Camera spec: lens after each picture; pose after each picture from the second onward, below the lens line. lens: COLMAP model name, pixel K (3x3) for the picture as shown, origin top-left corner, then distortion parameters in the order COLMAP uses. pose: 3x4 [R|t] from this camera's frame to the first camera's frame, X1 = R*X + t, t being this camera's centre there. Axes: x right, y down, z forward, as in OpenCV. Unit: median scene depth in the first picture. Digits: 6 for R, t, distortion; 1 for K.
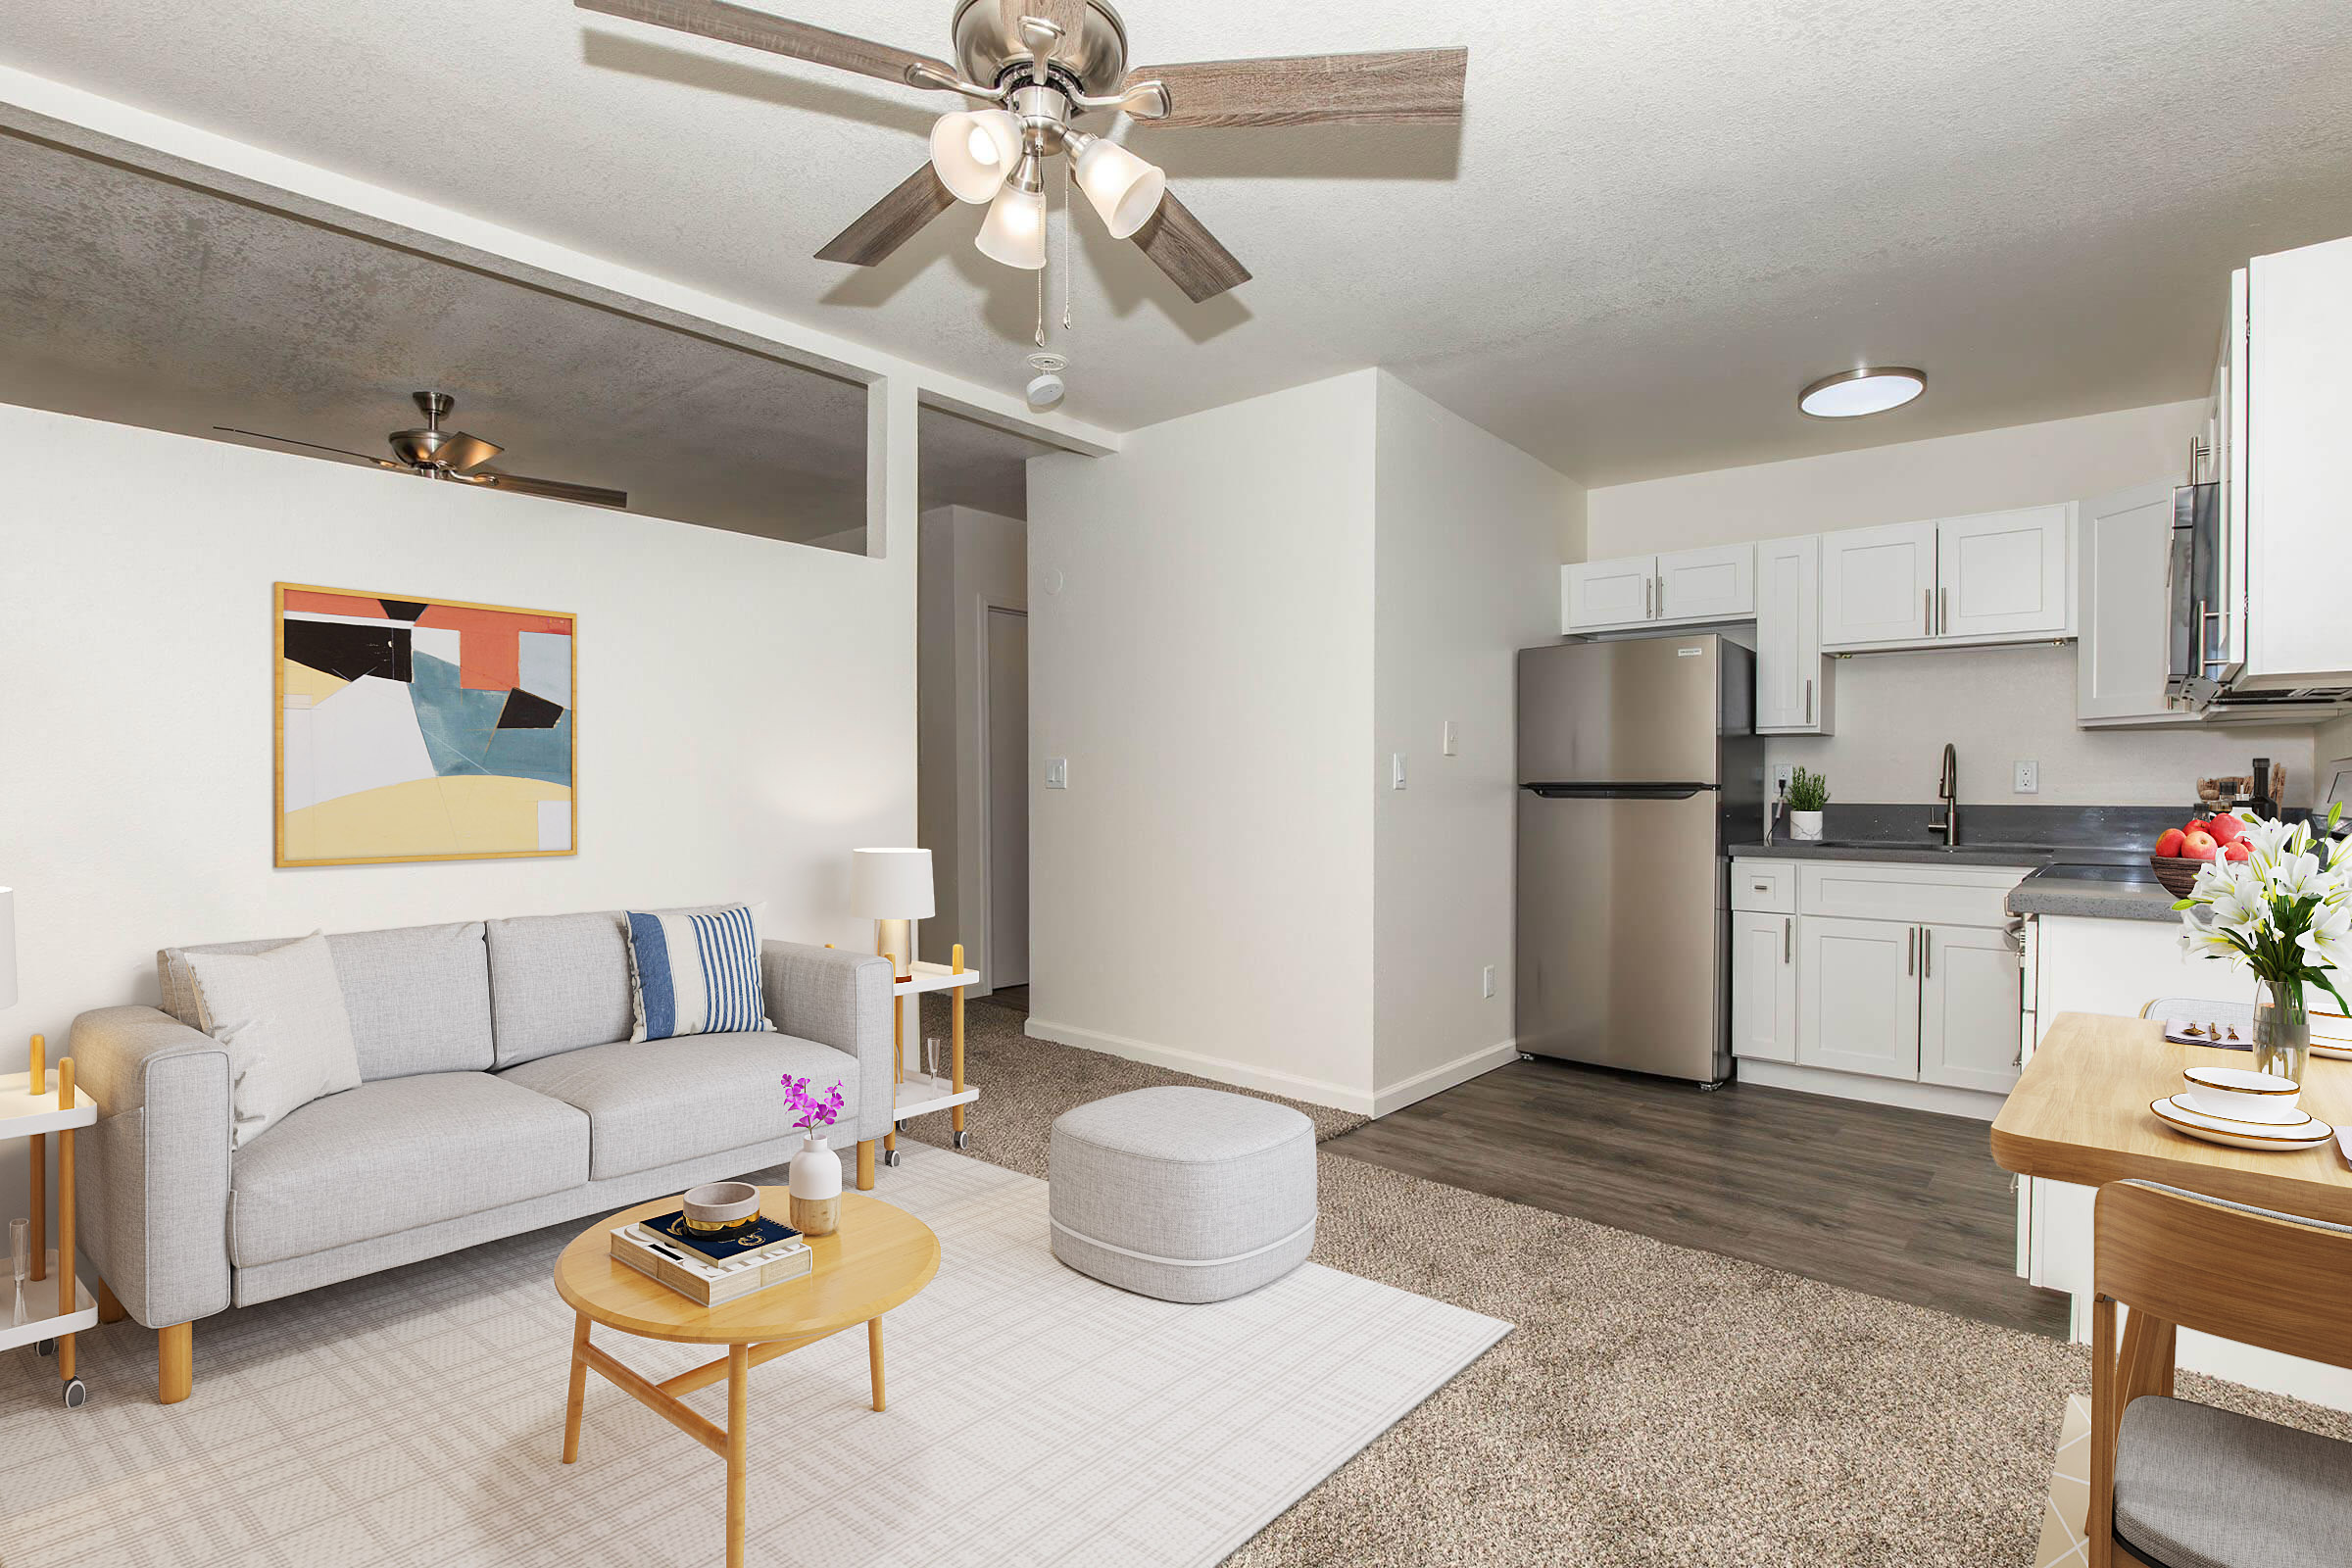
lens RADIAL K [[1113.3, 0, 1108.4], [0, 1113.3, 788.0], [0, 0, 1]] dist [0.000285, 0.000040]
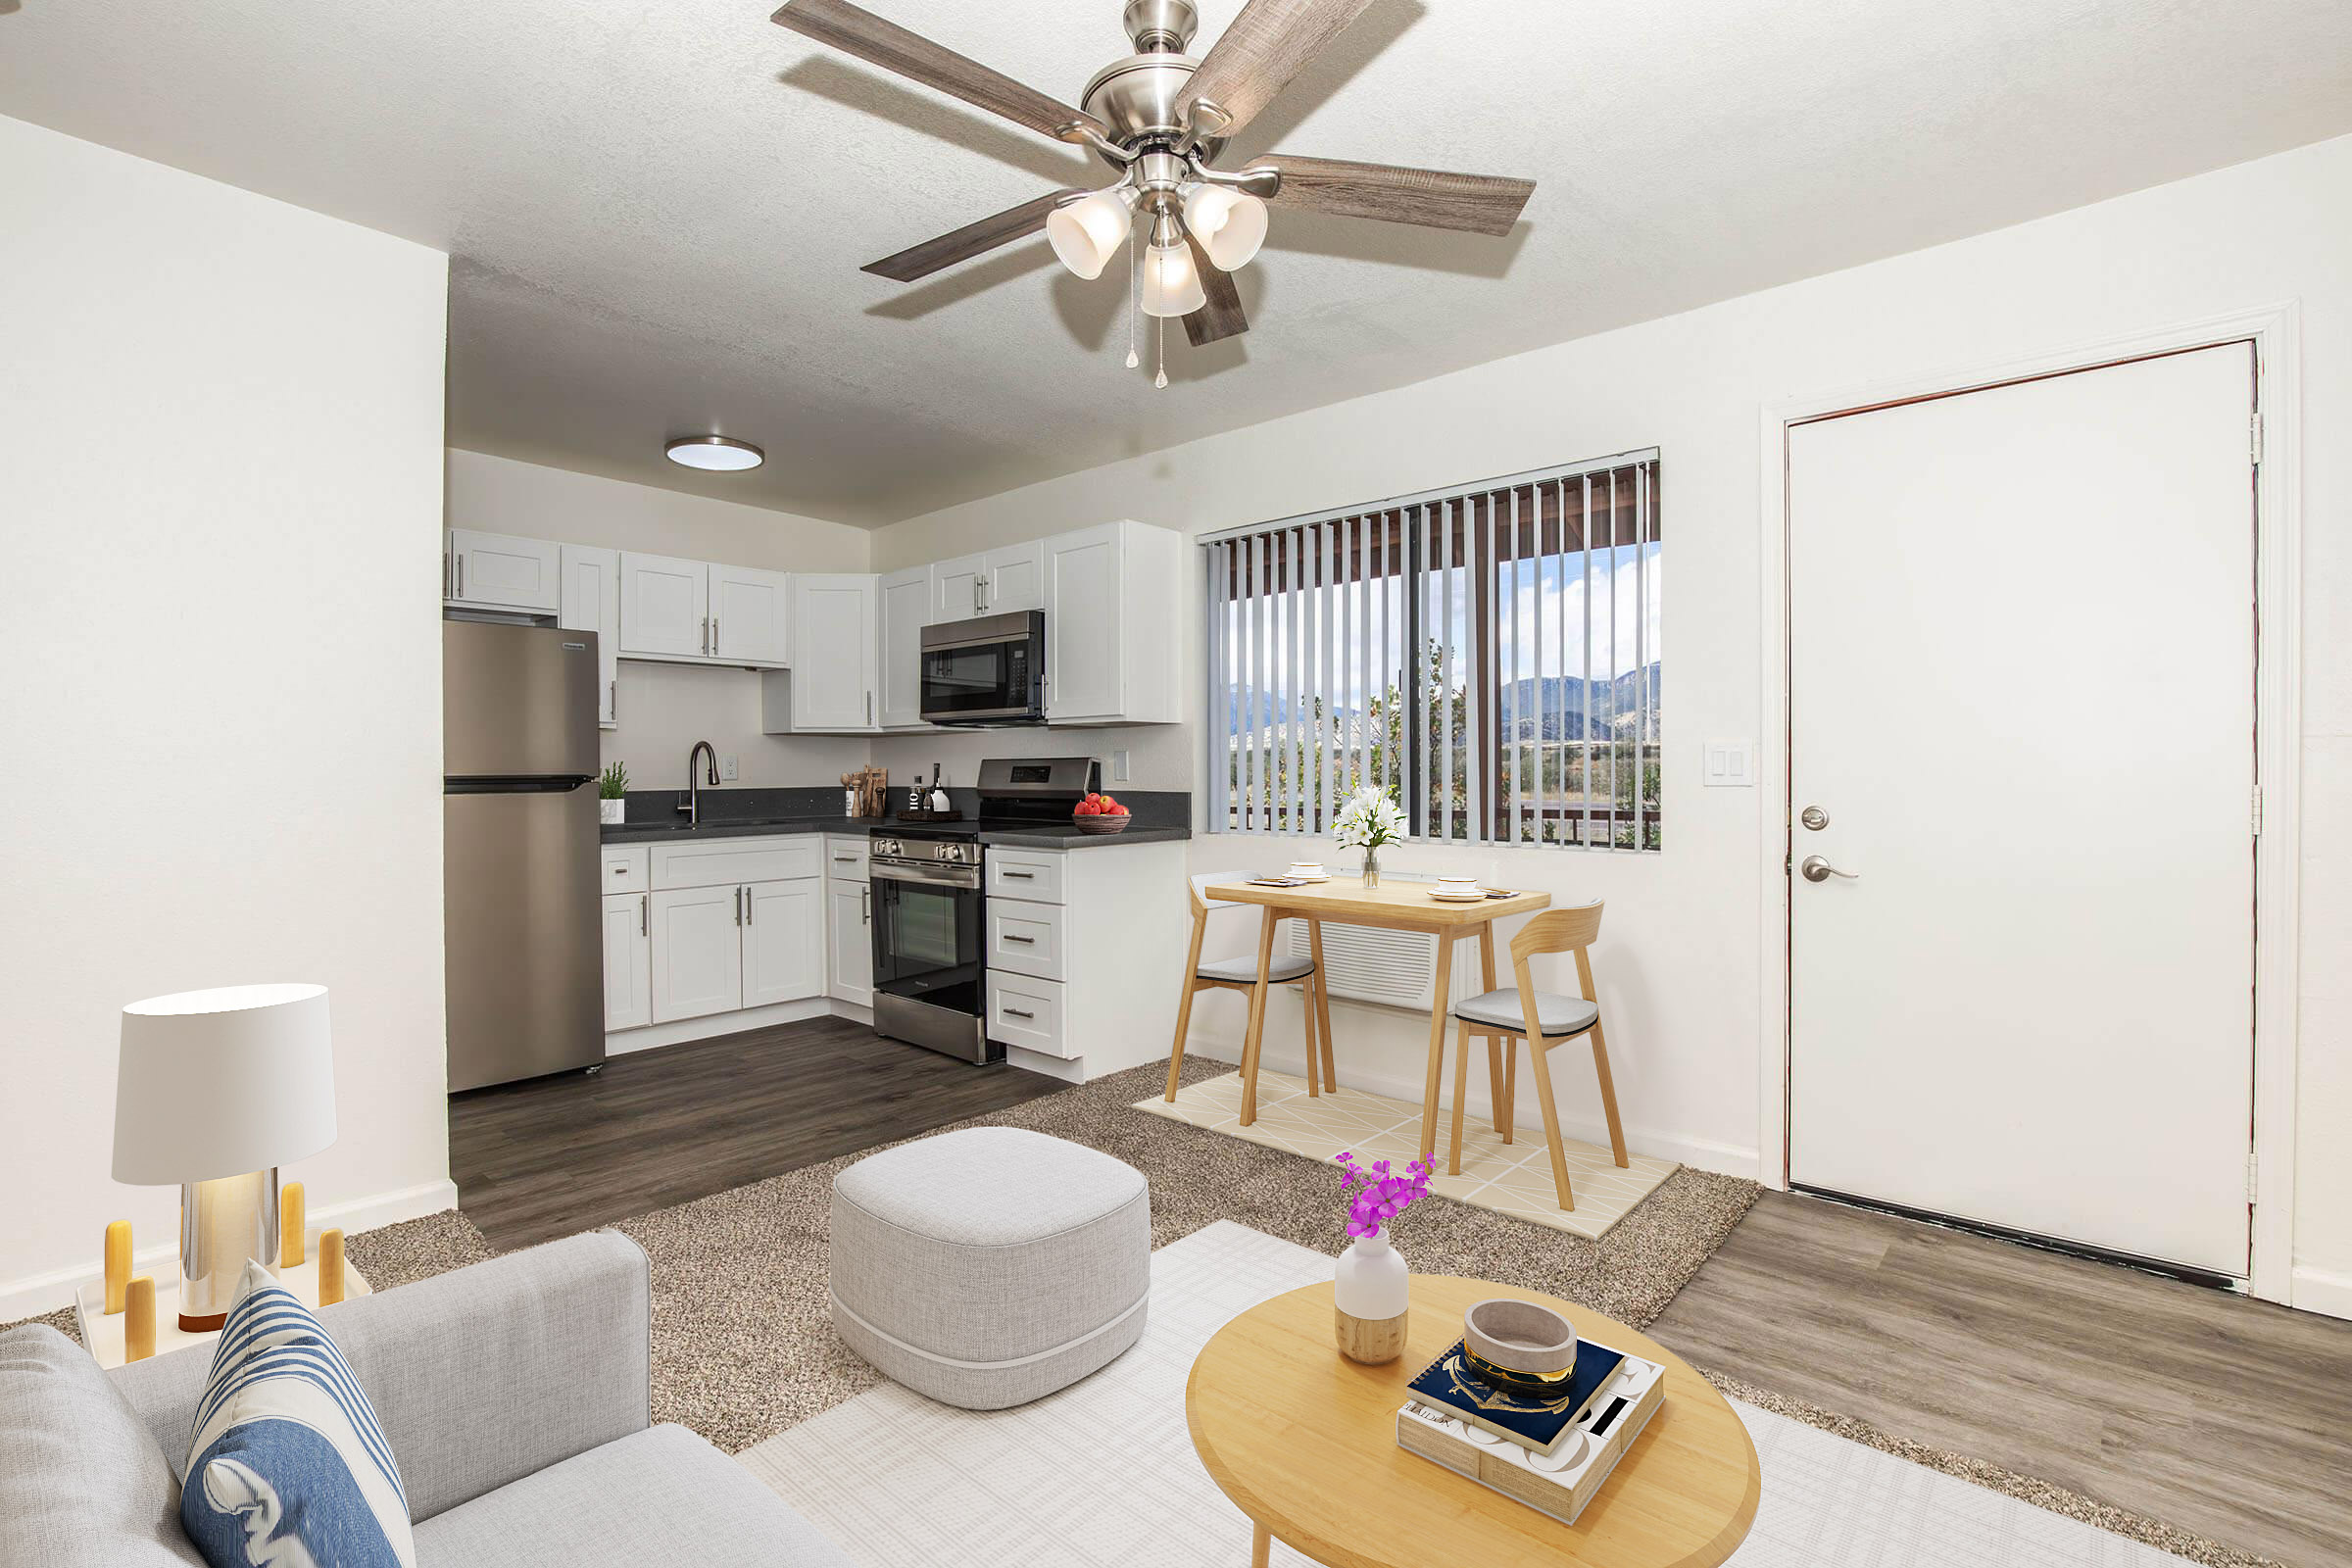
lens RADIAL K [[1129.0, 0, 1189.4], [0, 1129.0, 772.3], [0, 0, 1]] dist [0.002660, 0.001014]
pose [[0.001906, -0.008654, 0.999961, -0.583843], [0.014888, 0.999852, 0.008625, -0.009578], [-0.999887, 0.014871, 0.002035, 0.507052]]
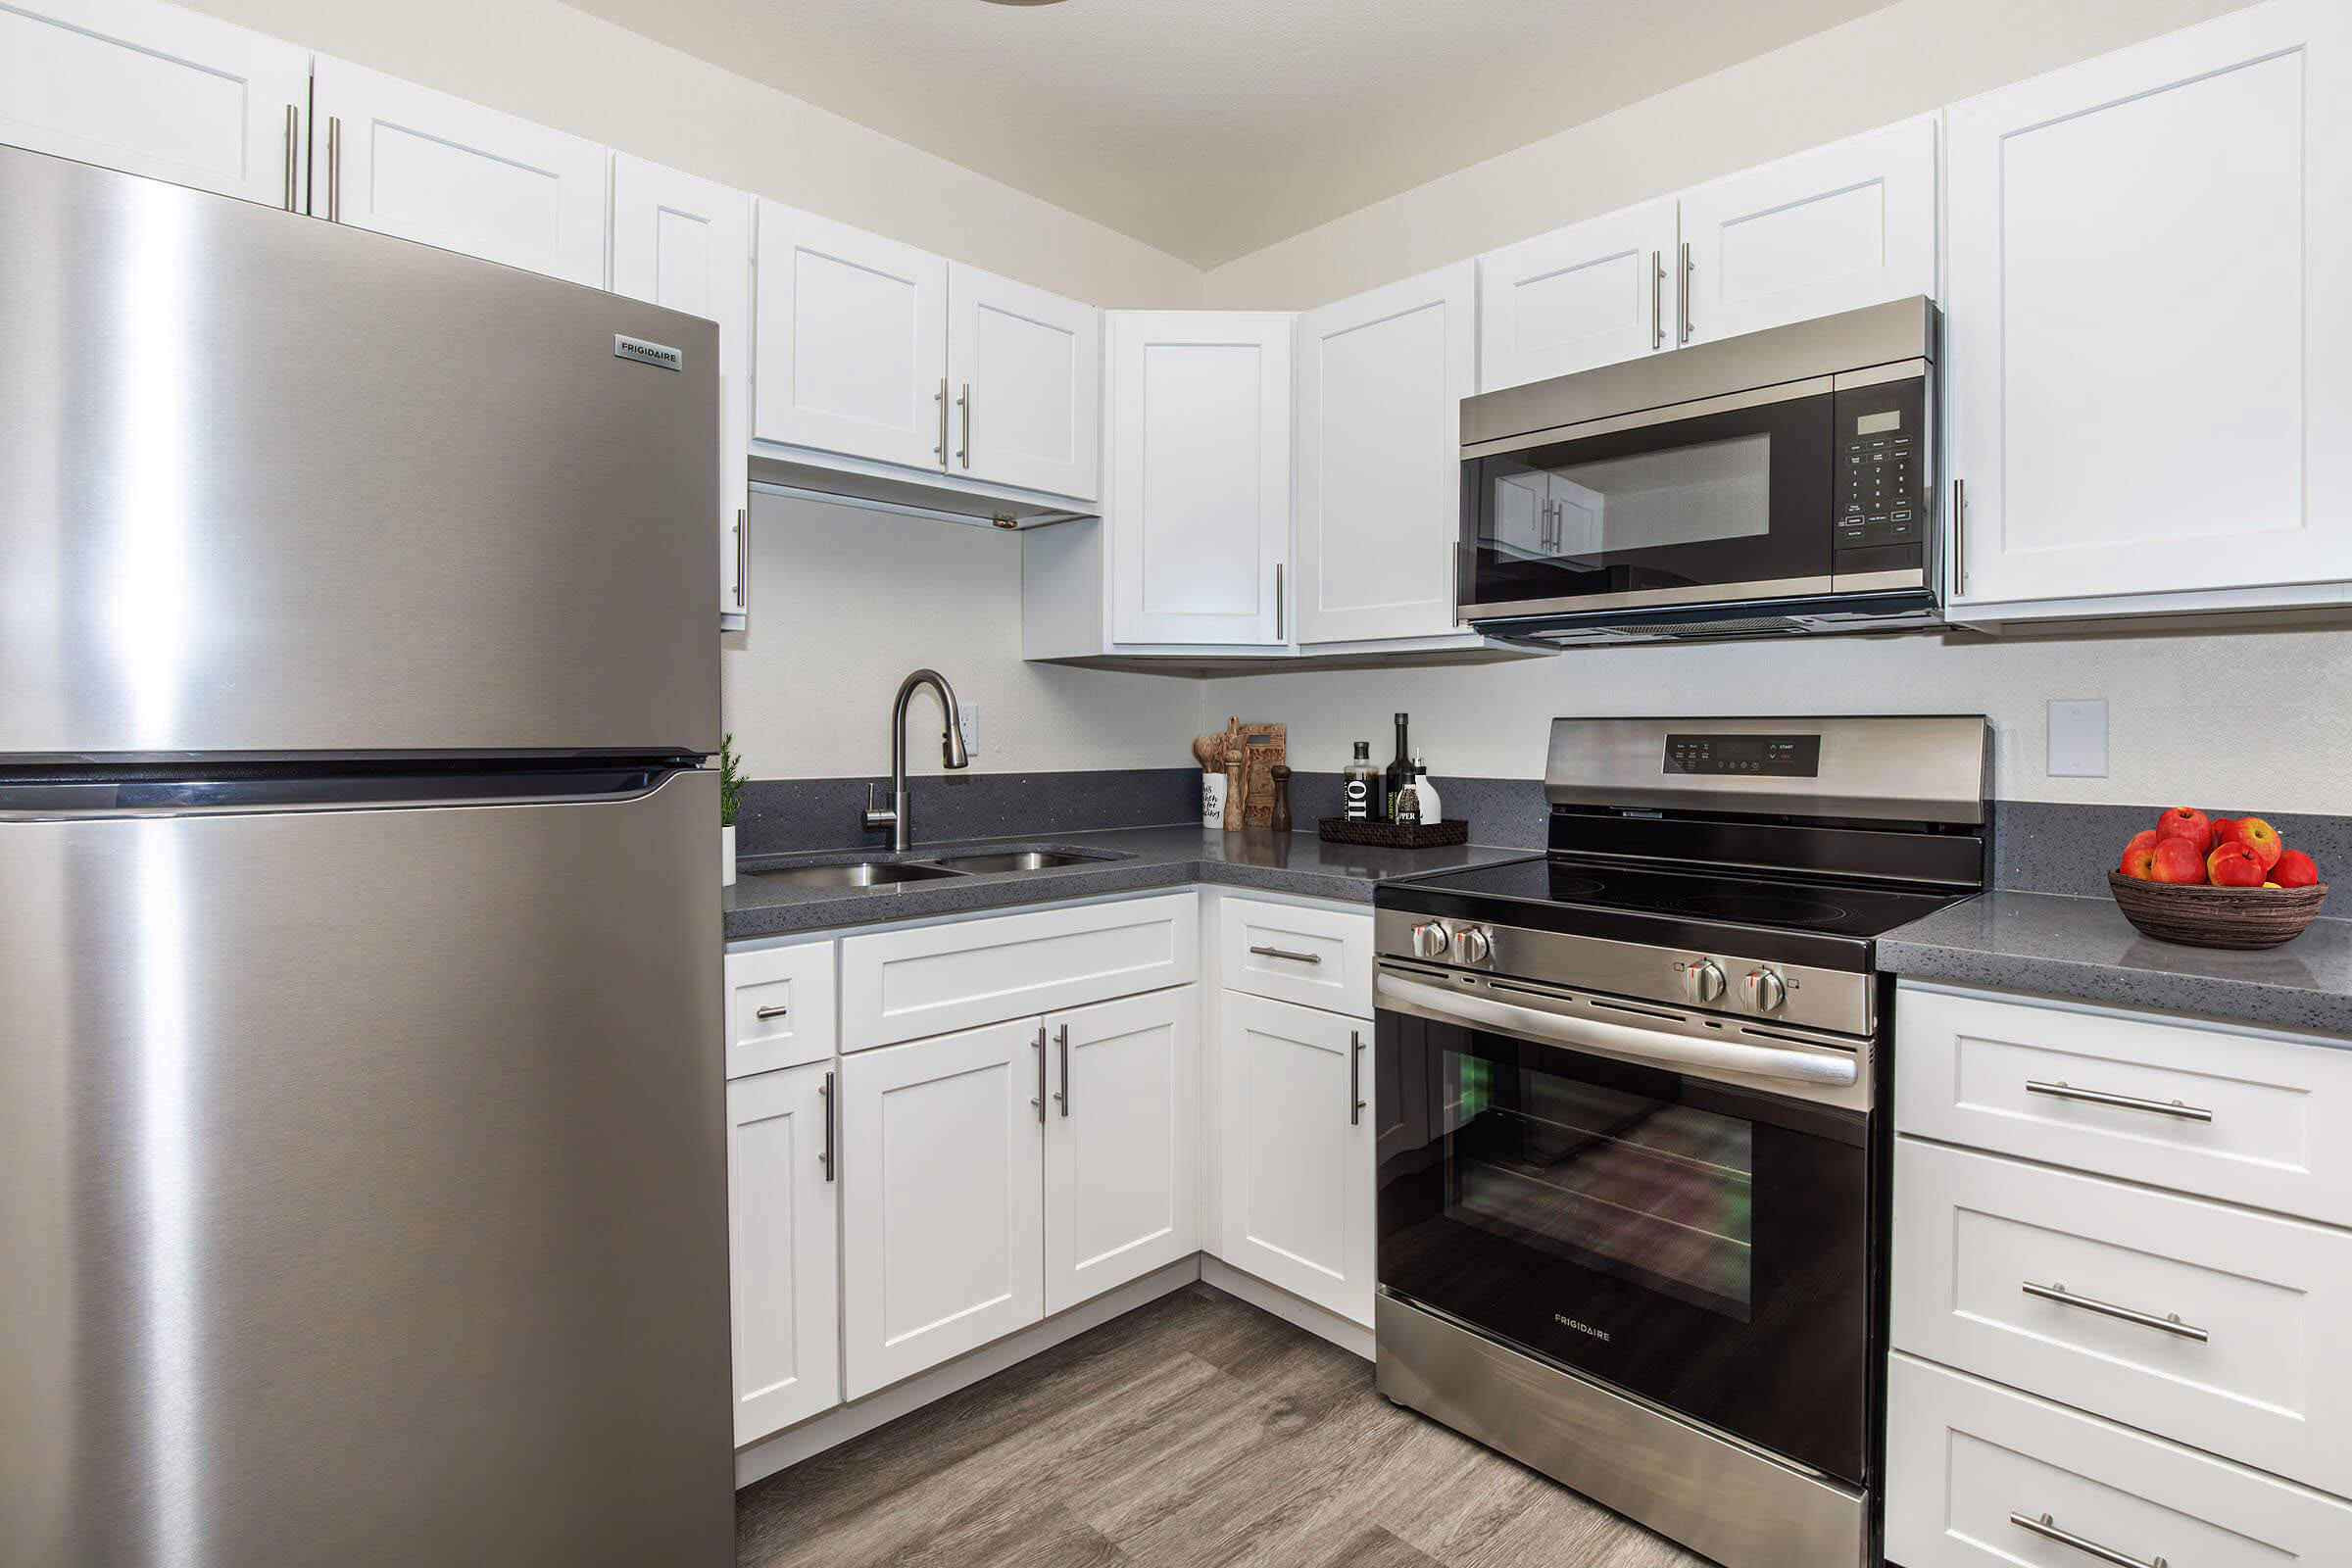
lens RADIAL K [[1145.4, 0, 1219.2], [0, 1145.4, 729.5], [0, 0, 1]] dist [0.001192, -0.027924]
pose [[0.020399, -0.008592, 0.999755, 0.208439], [0.005678, 0.999948, 0.008477, -0.015862], [-0.999776, 0.005503, 0.020447, 0.949790]]
